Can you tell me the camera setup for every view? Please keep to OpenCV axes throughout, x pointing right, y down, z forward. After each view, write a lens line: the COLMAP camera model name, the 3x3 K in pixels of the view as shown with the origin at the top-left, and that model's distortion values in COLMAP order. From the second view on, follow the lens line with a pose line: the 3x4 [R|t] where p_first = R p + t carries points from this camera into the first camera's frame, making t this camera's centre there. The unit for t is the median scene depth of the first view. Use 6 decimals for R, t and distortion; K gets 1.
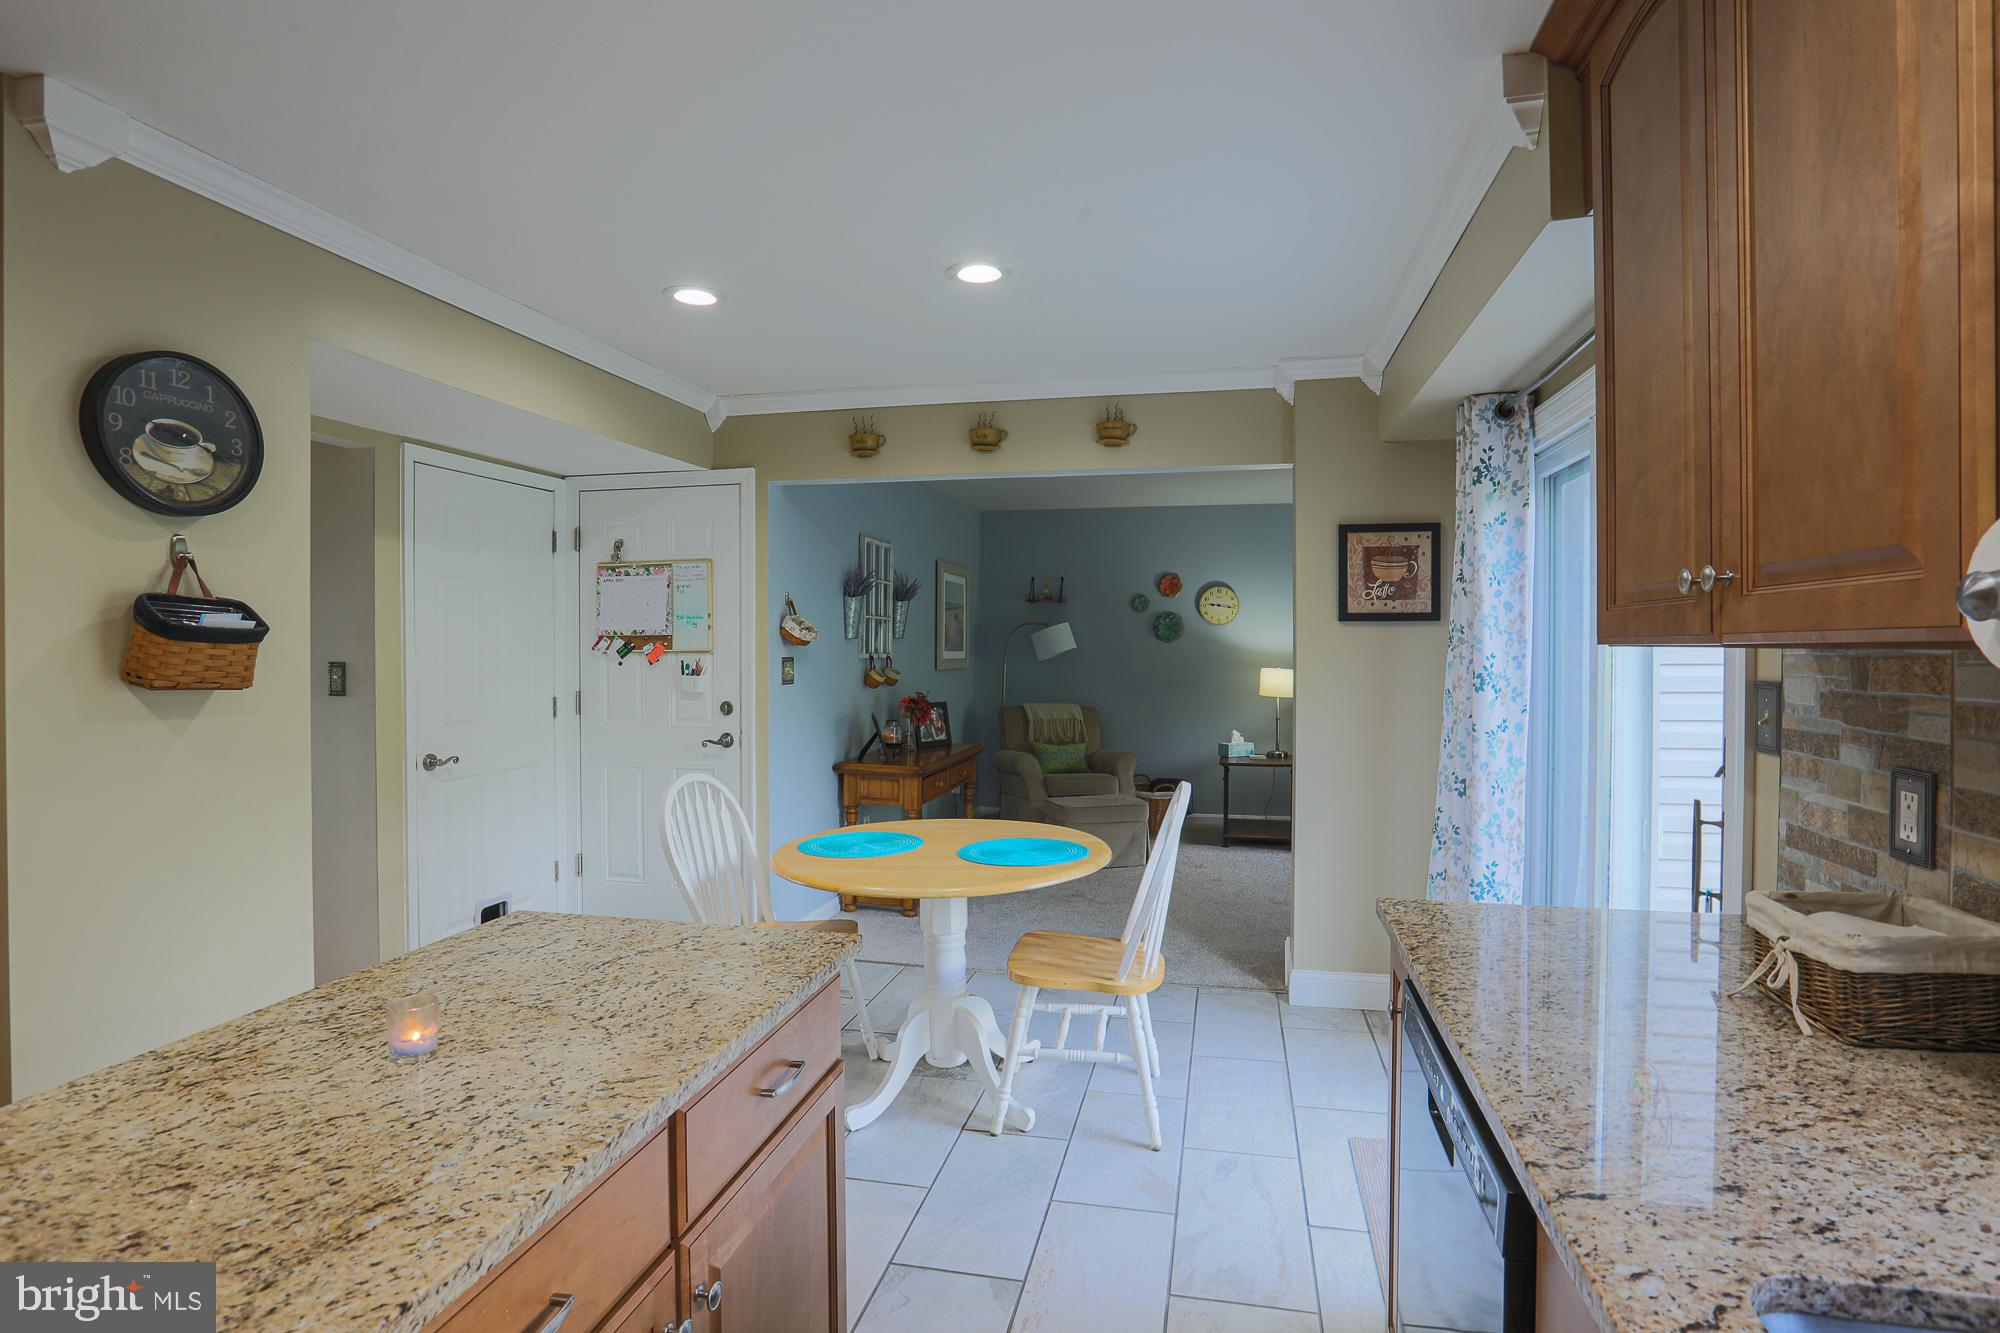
lens RADIAL K [[971.4, 0, 1023.3], [0, 971.4, 647.7], [0, 0, 1]] dist [-0.058792, 0.022935]
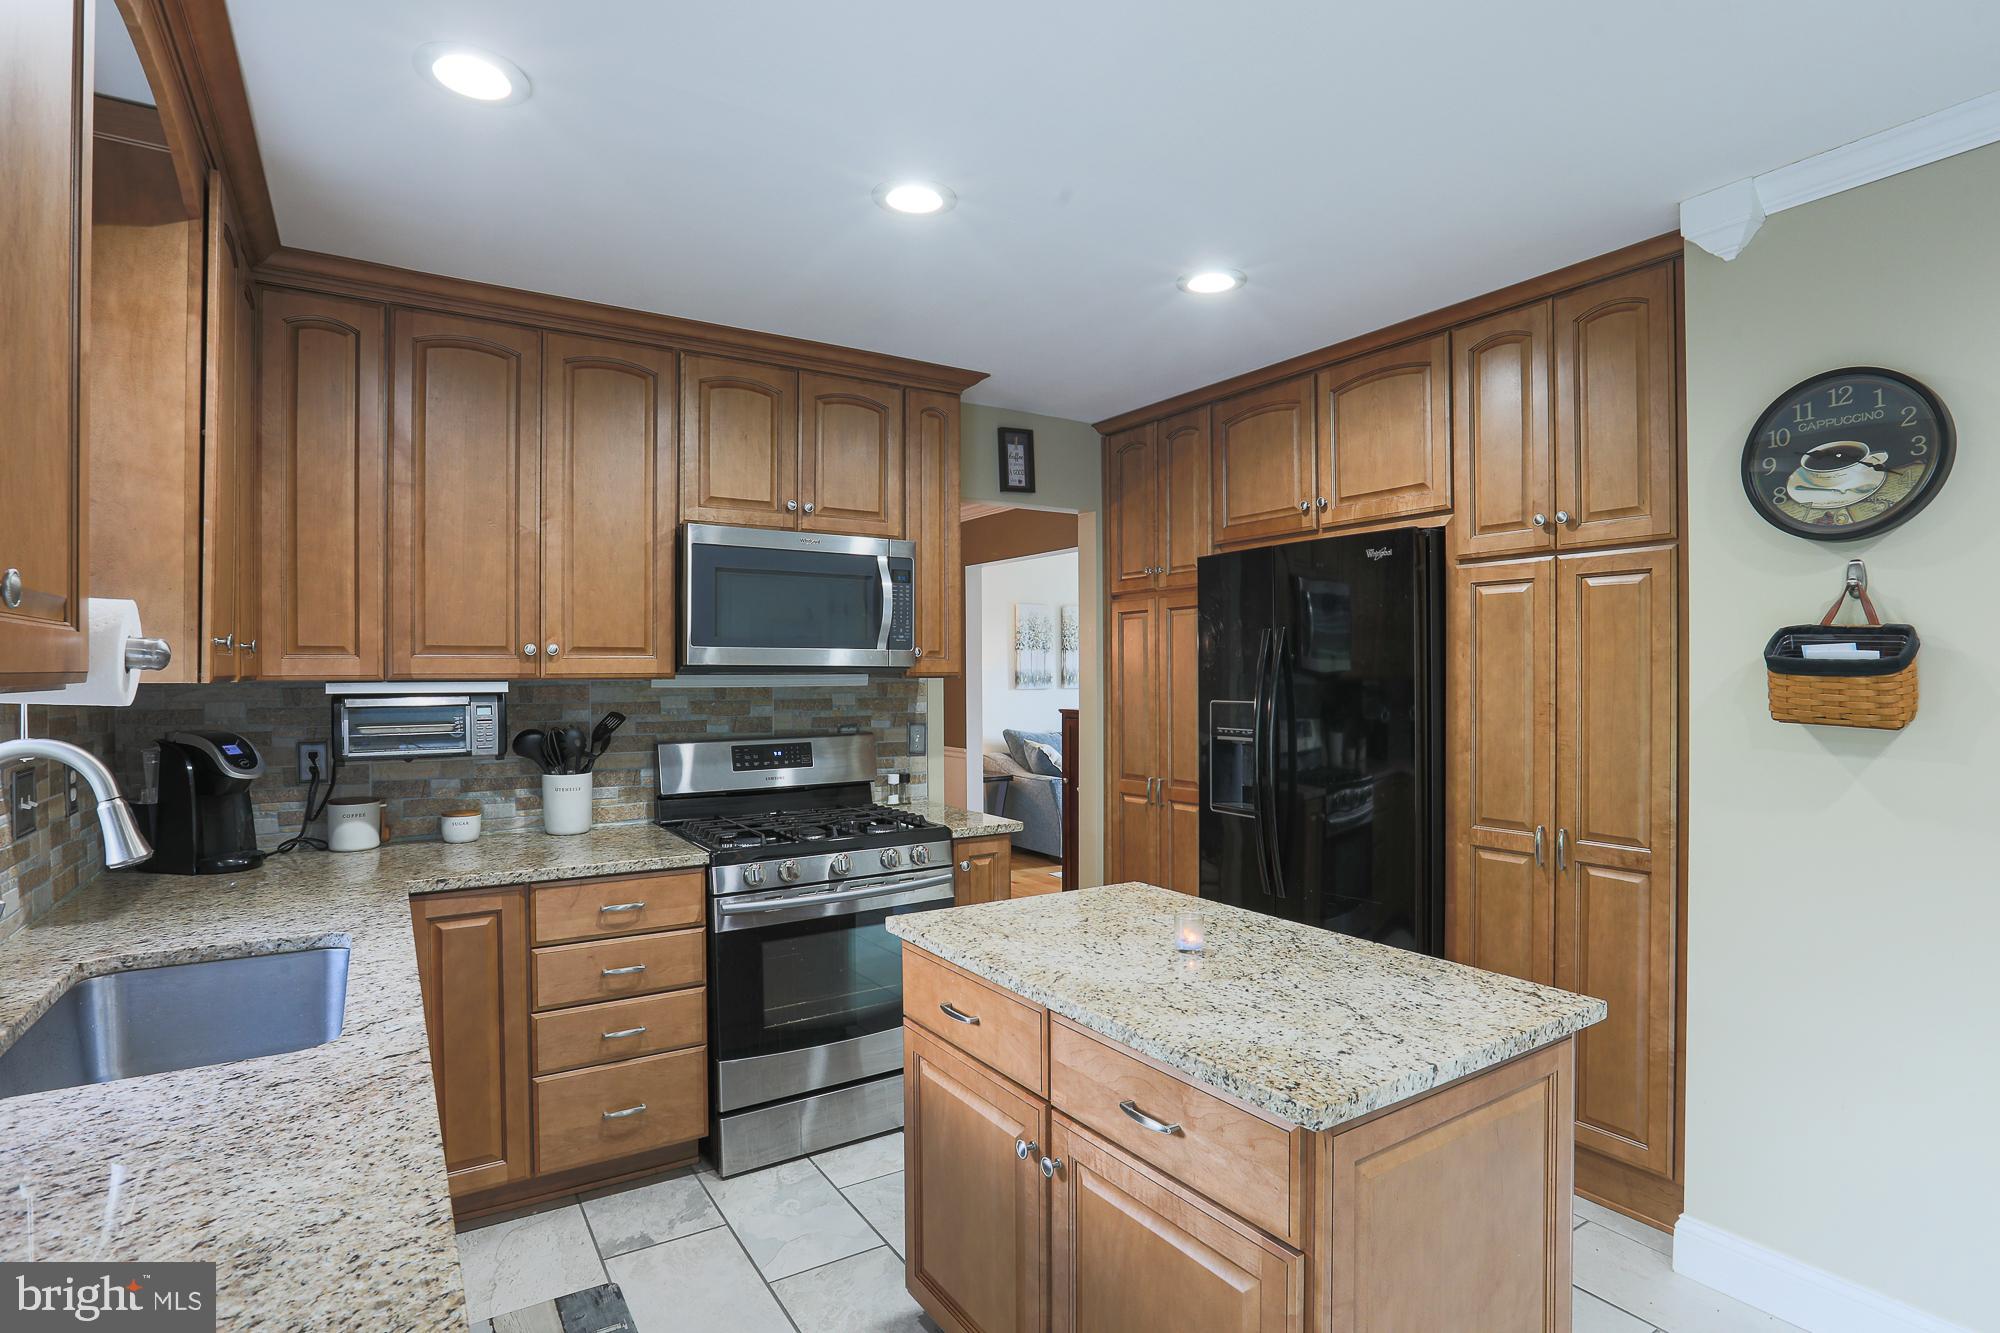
lens RADIAL K [[989.2, 0, 979.7], [0, 989.2, 683.7], [0, 0, 1]] dist [-0.058048, 0.022360]
pose [[-0.726983, 0.008198, -0.686607, 0.310200], [0.001021, 0.999941, 0.010858, -0.006811], [0.686655, 0.007193, -0.726948, 0.873216]]
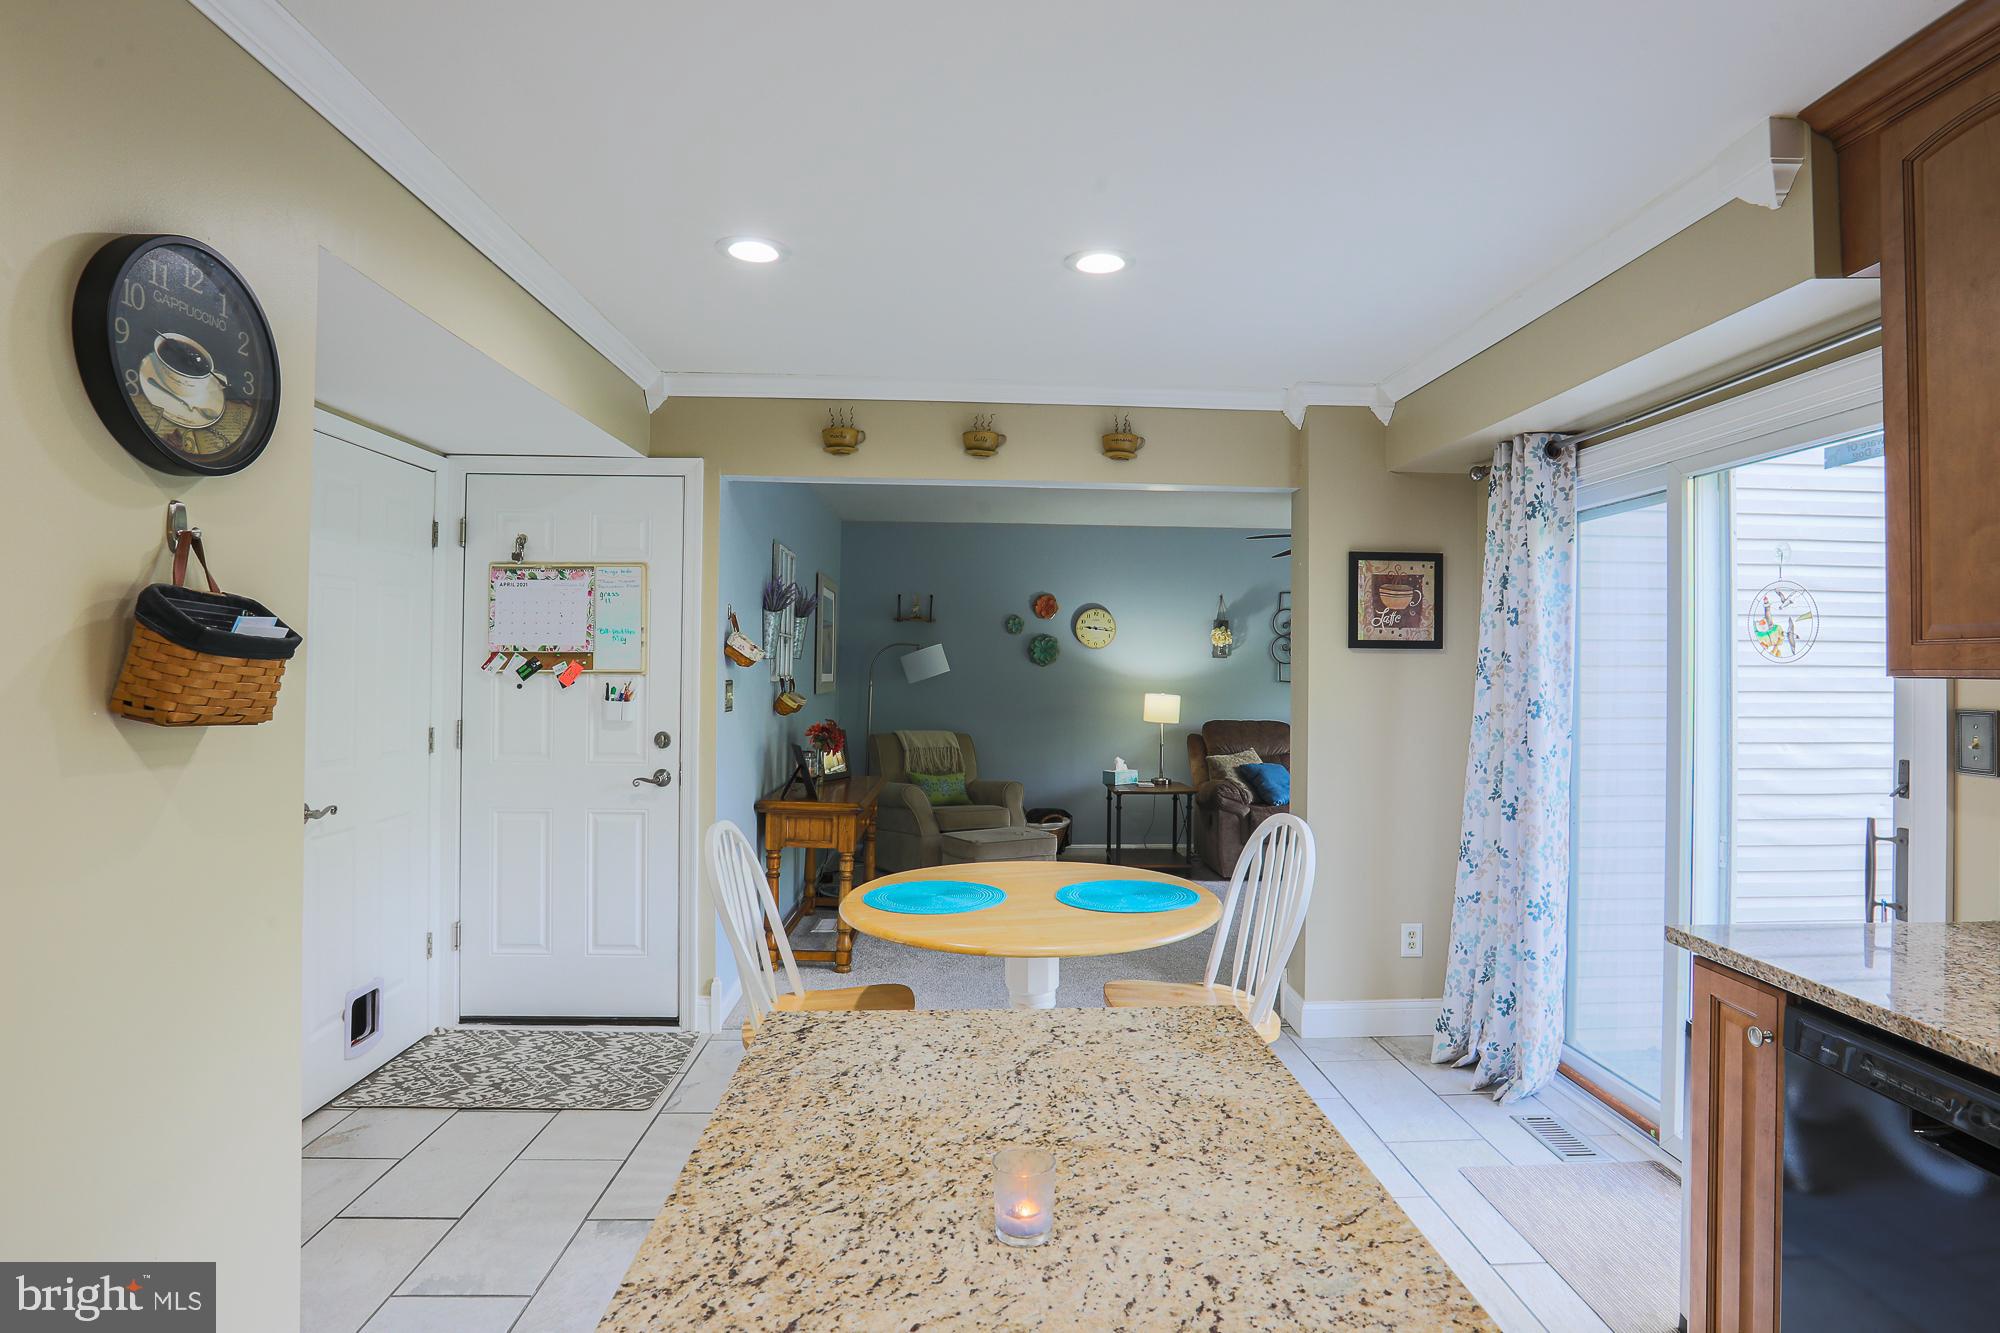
lens RADIAL K [[1013.7, 0, 1008.7], [0, 1013.7, 648.8], [0, 0, 1]] dist [-0.061996, 0.024845]
pose [[0.966157, 0.014236, 0.257560, -0.392196], [-0.008918, 0.999723, -0.021803, -0.000839], [-0.257799, 0.018768, 0.966016, 0.115577]]
